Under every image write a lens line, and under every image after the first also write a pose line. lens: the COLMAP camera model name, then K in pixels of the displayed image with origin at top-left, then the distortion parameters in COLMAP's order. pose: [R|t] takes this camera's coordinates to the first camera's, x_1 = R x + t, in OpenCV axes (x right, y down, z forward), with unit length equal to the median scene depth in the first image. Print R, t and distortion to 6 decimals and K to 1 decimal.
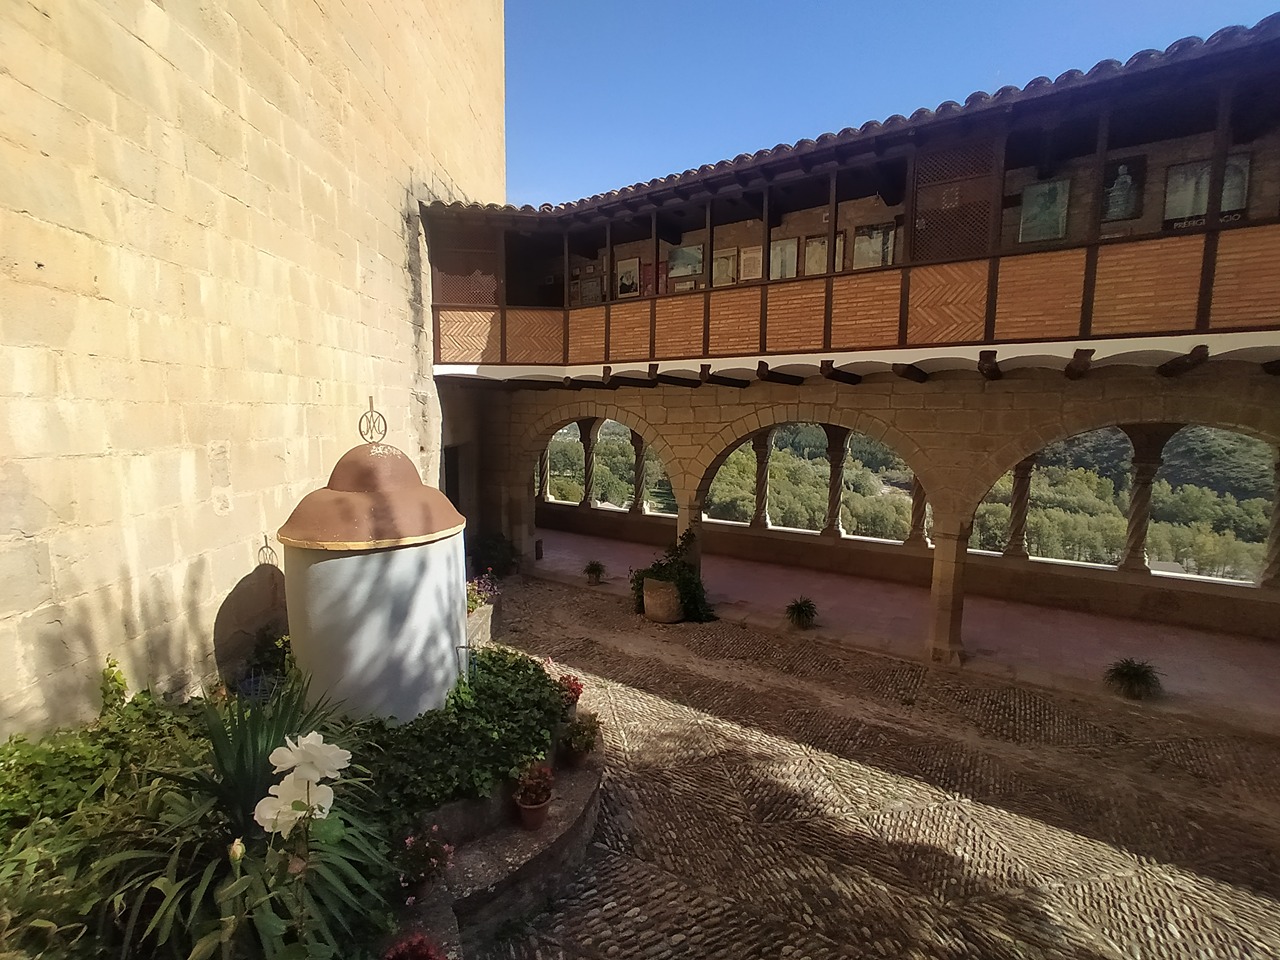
lens RADIAL K [[595.3, 0, 641.7], [0, 595.3, 483.3], [0, 0, 1]] dist [-0.008718, 0.002725]
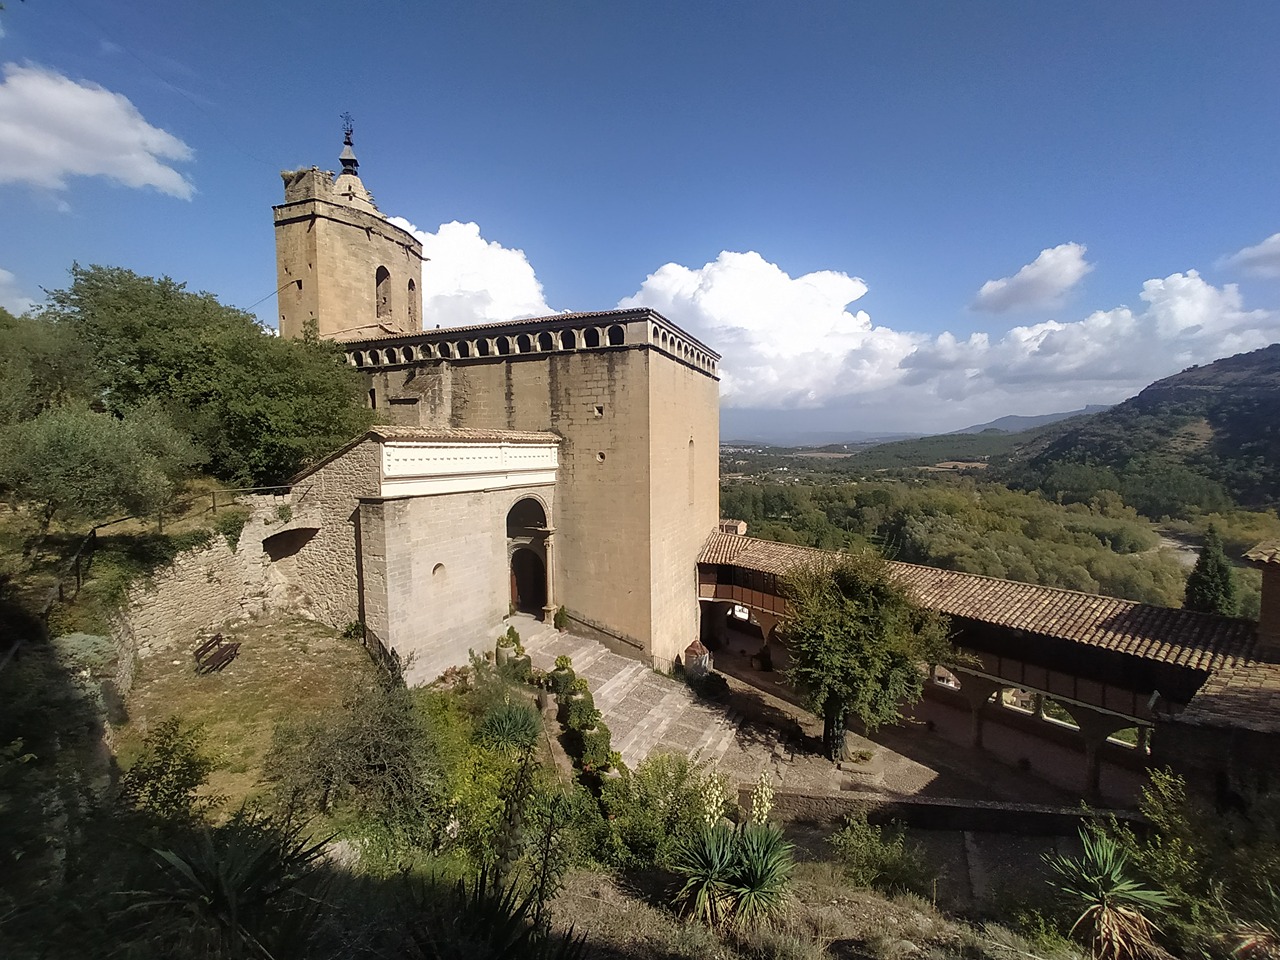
lens RADIAL K [[595.3, 0, 645.2], [0, 595.3, 487.7], [0, 0, 1]] dist [-0.008718, 0.002725]
pose [[0.935496, 0.007416, -0.353260, 0.715756], [-0.024314, 0.998761, -0.043421, -0.759651], [0.352501, 0.049209, 0.934517, -2.893872]]
